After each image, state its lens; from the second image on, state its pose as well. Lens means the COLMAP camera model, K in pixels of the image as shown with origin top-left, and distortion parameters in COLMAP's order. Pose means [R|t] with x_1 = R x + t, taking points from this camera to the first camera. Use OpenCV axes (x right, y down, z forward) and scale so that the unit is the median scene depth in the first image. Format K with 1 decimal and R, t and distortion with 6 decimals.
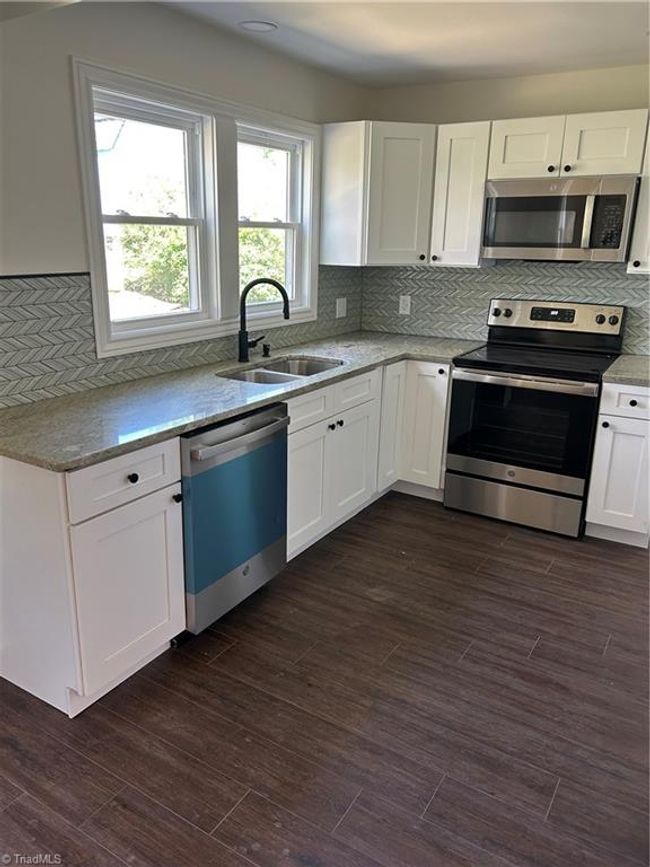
lens RADIAL K [[673.2, 0, 304.8], [0, 673.2, 428.3], [0, 0, 1]] dist [0.074212, -0.081798]
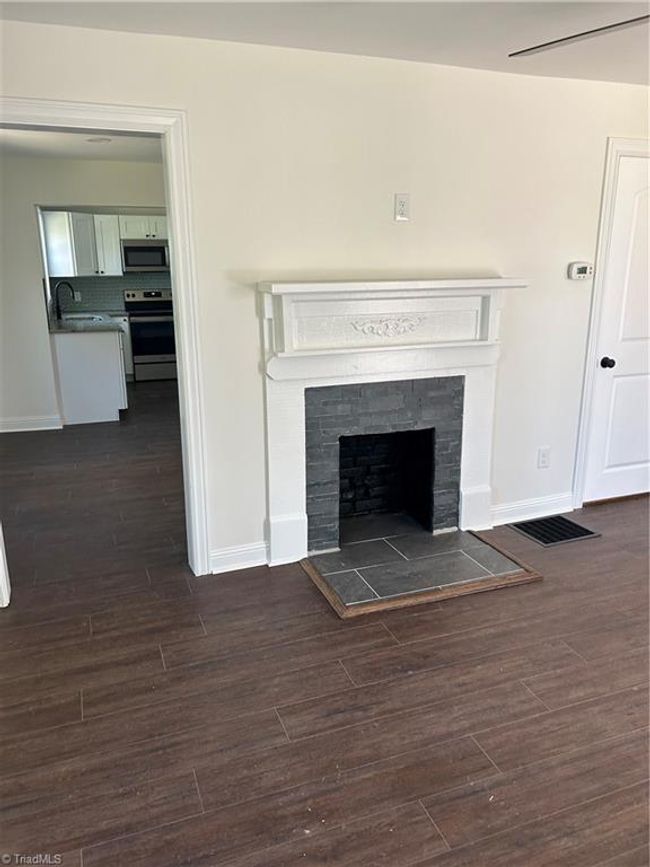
lens RADIAL K [[673.2, 0, 328.8], [0, 673.2, 432.2], [0, 0, 1]] dist [0.074212, -0.081798]
pose [[0.596336, -0.213963, 0.773694, -1.355554], [0.241672, 0.966960, 0.081138, 0.287950], [-0.765492, 0.138595, 0.628342, -1.014770]]
